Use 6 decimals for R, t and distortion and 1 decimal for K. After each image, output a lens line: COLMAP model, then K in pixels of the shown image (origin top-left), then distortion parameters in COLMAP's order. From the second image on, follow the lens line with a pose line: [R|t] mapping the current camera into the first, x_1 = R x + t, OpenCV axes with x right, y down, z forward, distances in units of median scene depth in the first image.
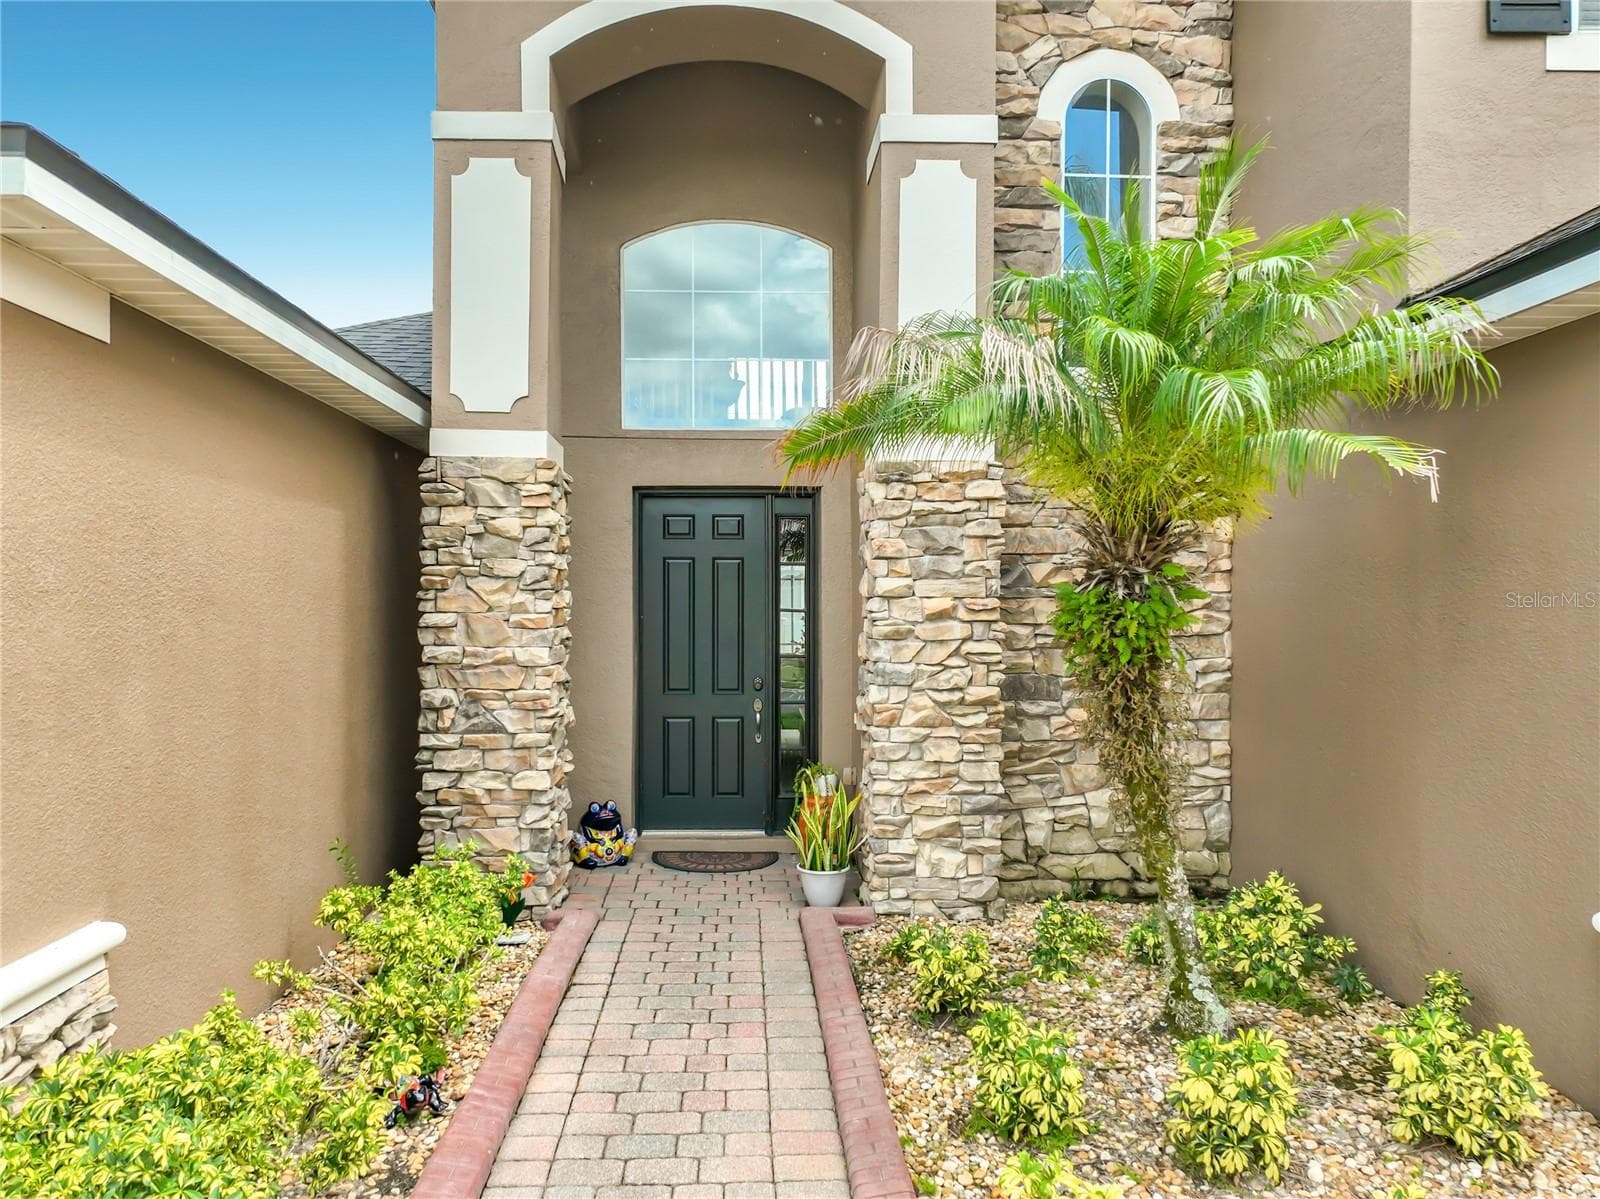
lens RADIAL K [[1186.6, 0, 772.1], [0, 1186.6, 617.6], [0, 0, 1]] dist [0.009197, 0.002096]
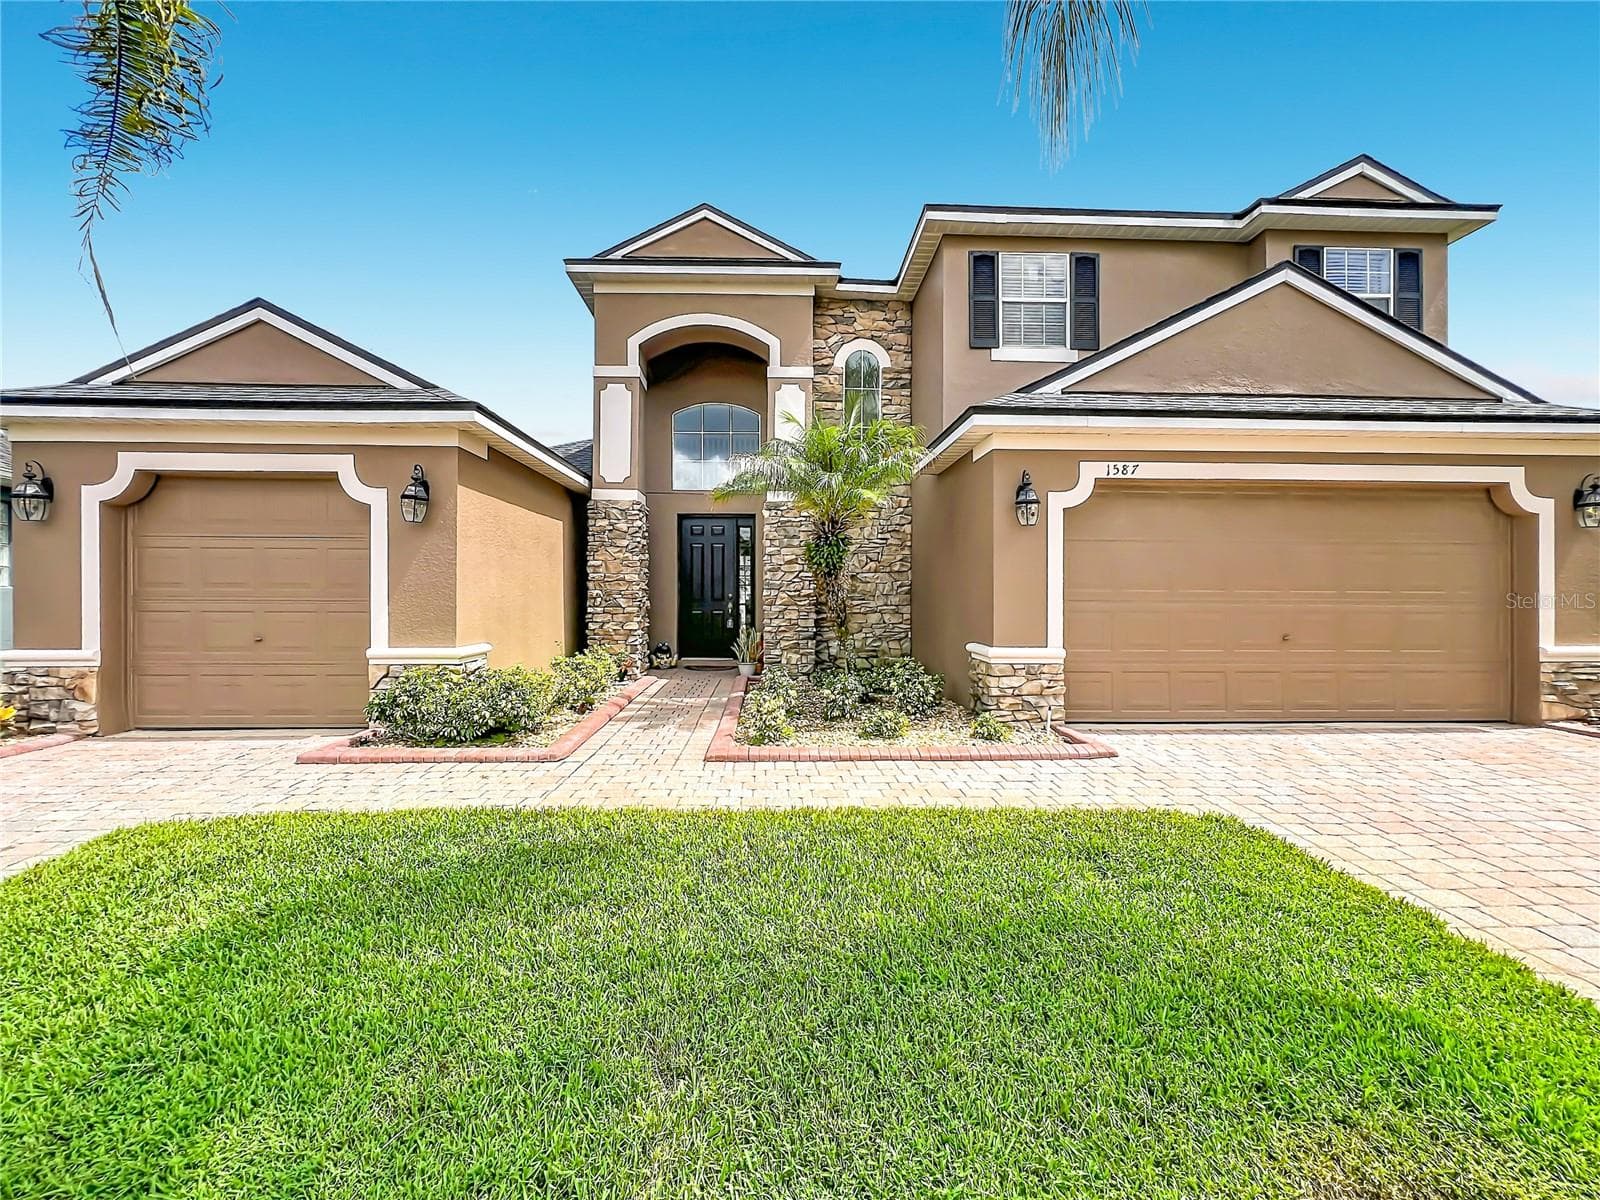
lens RADIAL K [[666.6, 0, 788.3], [0, 666.6, 594.1], [0, 0, 1]] dist [-0.000412, -0.000149]
pose [[0.999997, -0.000262, -0.002621, 0.139392], [0.000243, 0.999973, -0.007351, 0.077773], [0.002623, 0.007351, 0.999970, -0.434560]]
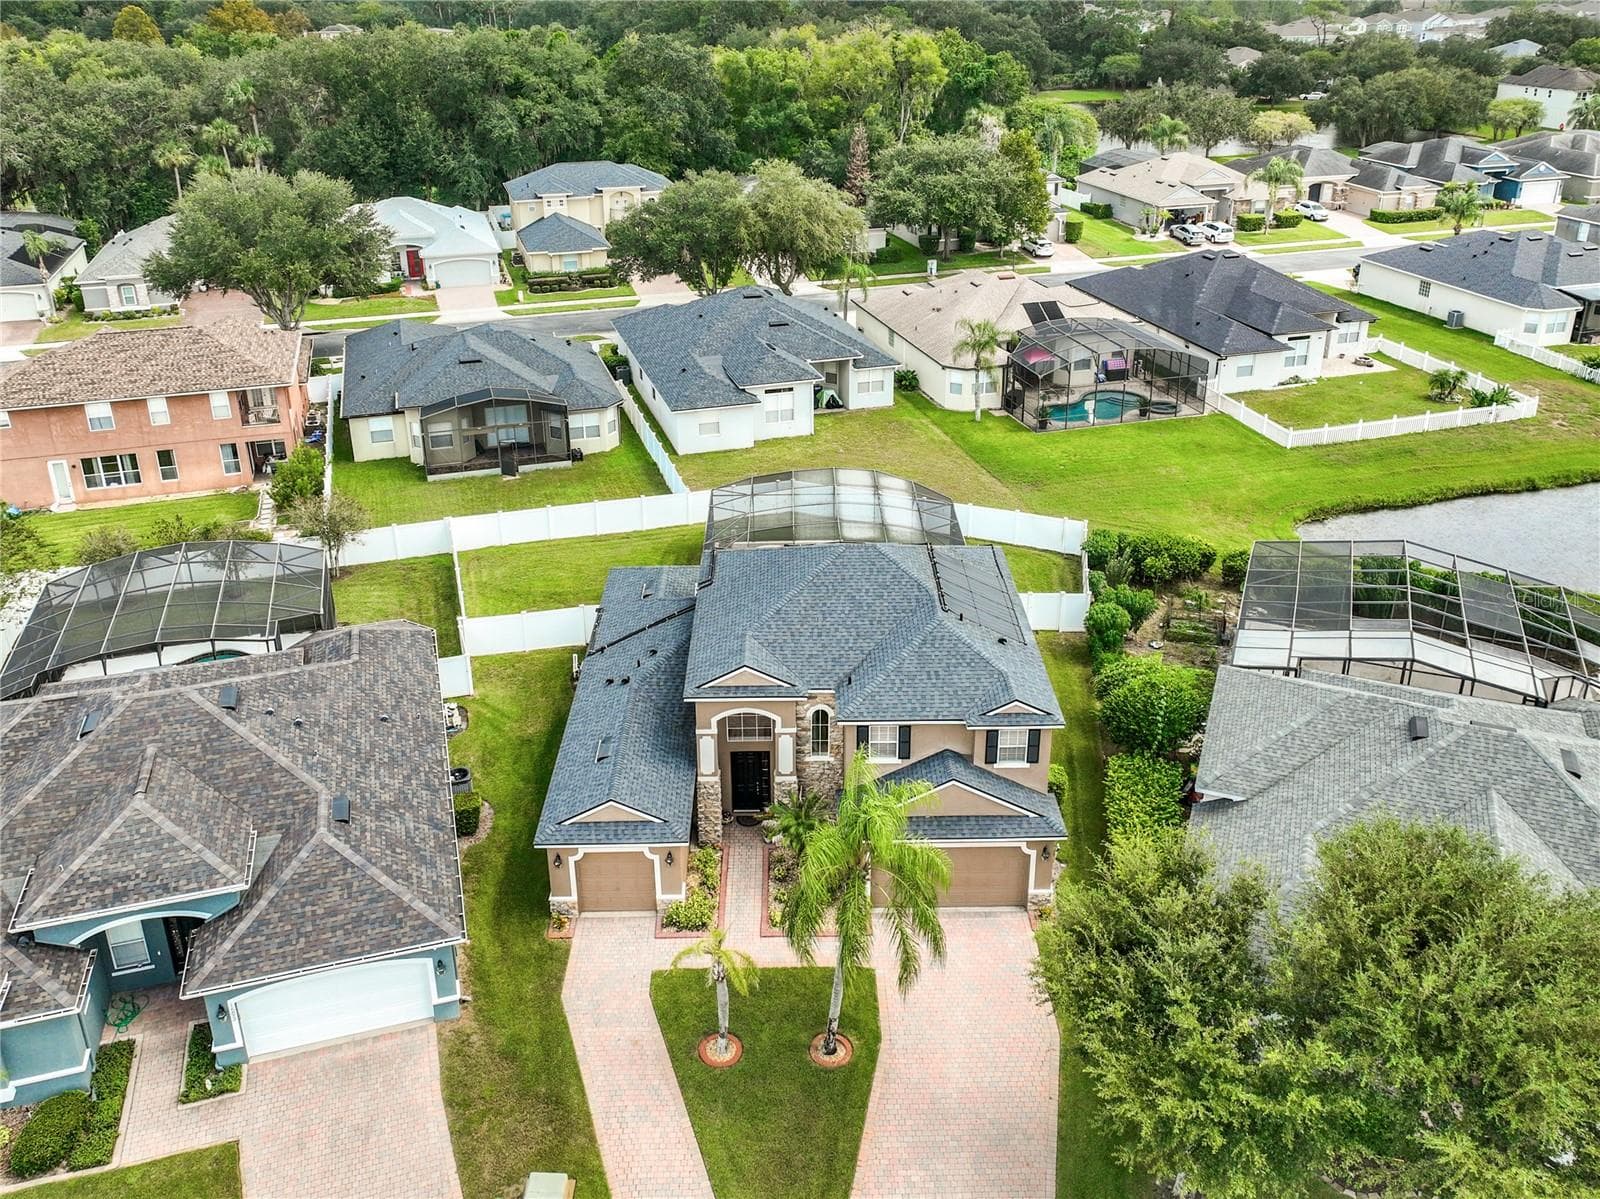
lens RADIAL K [[1186.6, 0, 772.1], [0, 1186.6, 617.6], [0, 0, 1]] dist [0.009197, 0.002096]
pose [[0.999171, 0.002245, -0.040644, 0.302652], [0.014657, 0.911664, 0.410675, -3.190803], [0.037976, -0.410930, 0.910876, -3.869428]]
